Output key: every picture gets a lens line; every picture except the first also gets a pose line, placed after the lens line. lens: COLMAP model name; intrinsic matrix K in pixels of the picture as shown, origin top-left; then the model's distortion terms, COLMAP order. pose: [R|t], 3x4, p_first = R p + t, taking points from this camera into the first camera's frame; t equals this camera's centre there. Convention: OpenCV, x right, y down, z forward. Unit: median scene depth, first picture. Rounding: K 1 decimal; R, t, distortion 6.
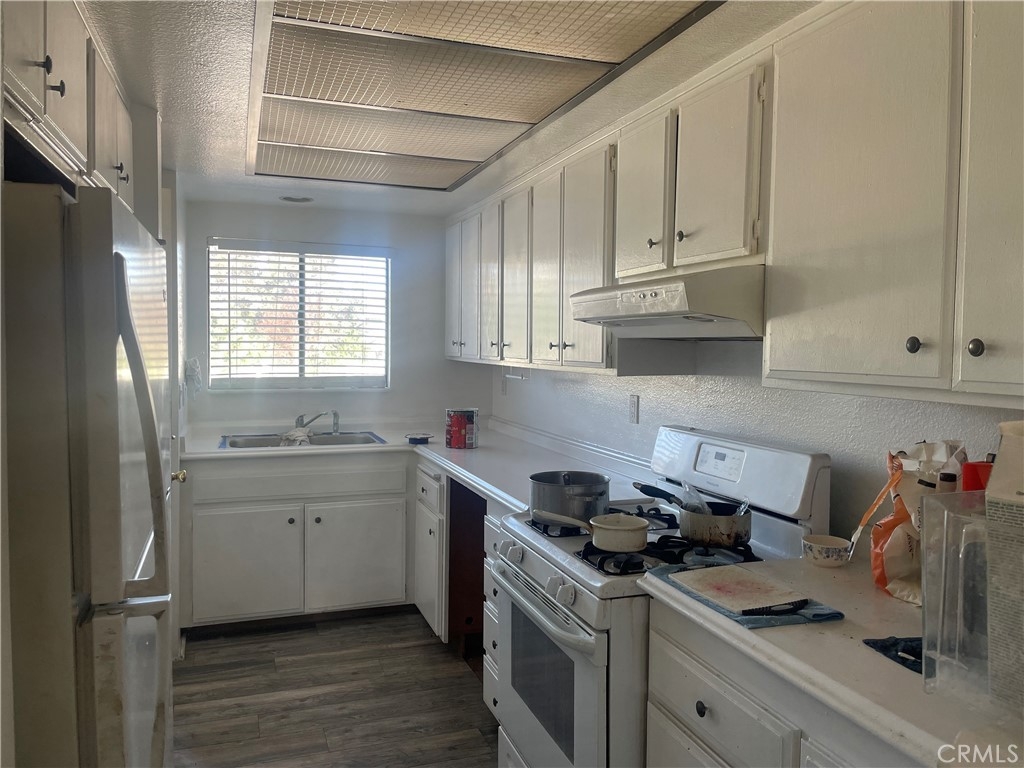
lens RADIAL K [[766.1, 0, 518.2], [0, 766.1, 384.5], [0, 0, 1]] dist [0.085835, -0.125949]
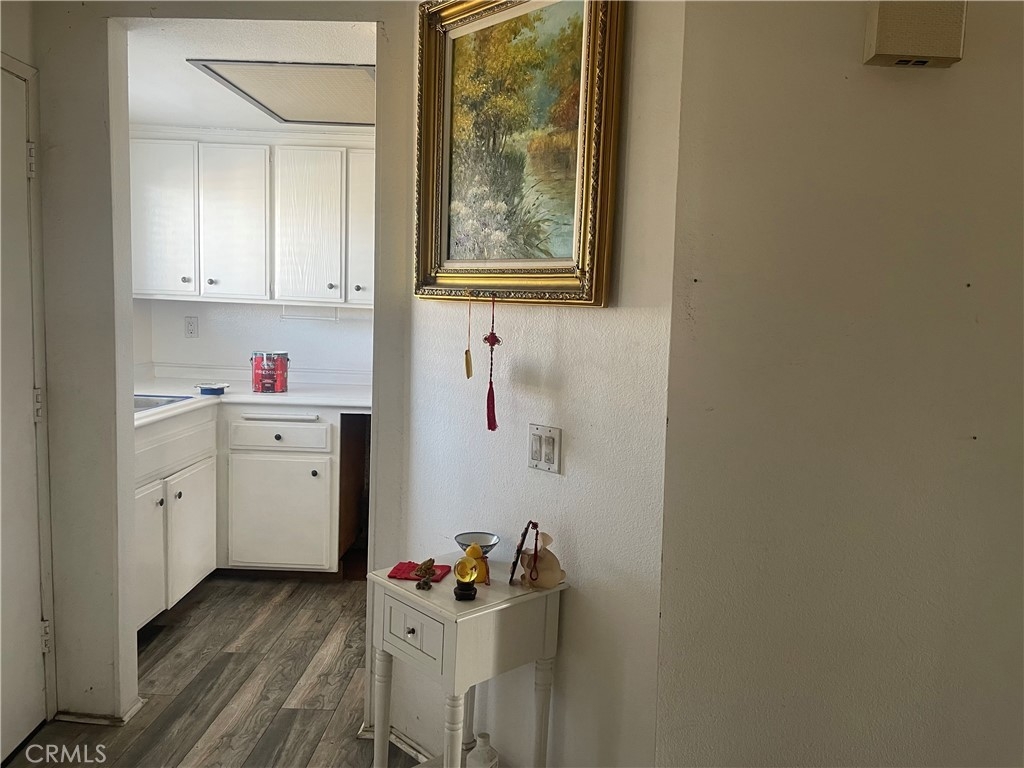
lens RADIAL K [[766.1, 0, 518.2], [0, 766.1, 384.5], [0, 0, 1]] dist [0.085835, -0.125949]
pose [[0.375260, -0.100022, 0.921507, -1.031064], [0.022117, 0.994844, 0.098975, -0.016380], [-0.926656, -0.016760, 0.375537, 0.422660]]
